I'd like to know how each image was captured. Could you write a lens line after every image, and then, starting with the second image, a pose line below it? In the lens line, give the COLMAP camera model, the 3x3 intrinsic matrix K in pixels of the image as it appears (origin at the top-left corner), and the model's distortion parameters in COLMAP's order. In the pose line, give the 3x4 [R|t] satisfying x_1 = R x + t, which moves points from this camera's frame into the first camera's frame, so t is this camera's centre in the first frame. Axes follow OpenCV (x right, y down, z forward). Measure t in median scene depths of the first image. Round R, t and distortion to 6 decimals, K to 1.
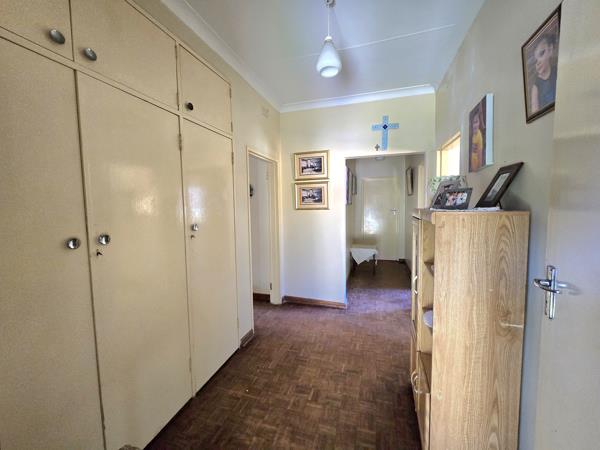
lens RADIAL K [[246.1, 0, 299.4], [0, 246.1, 223.7], [0, 0, 1]] dist [-0.000432, 0.000440]
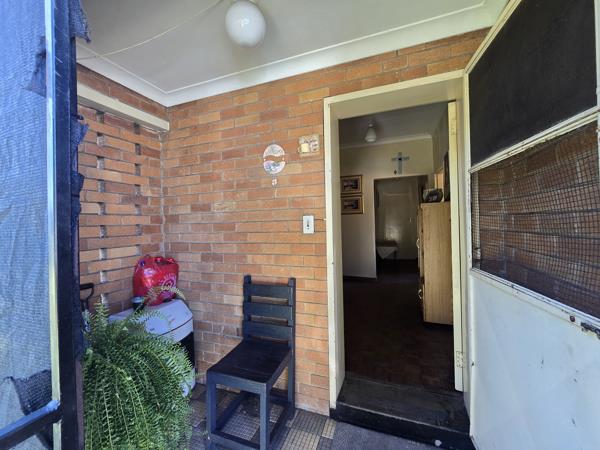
lens RADIAL K [[246.1, 0, 301.0], [0, 246.1, 225.0], [0, 0, 1]] dist [-0.000432, 0.000440]
pose [[0.997898, -0.004245, -0.064669, -0.161094], [-0.000789, 0.996982, -0.077634, 0.127964], [0.064803, 0.077522, 0.994882, -0.506494]]
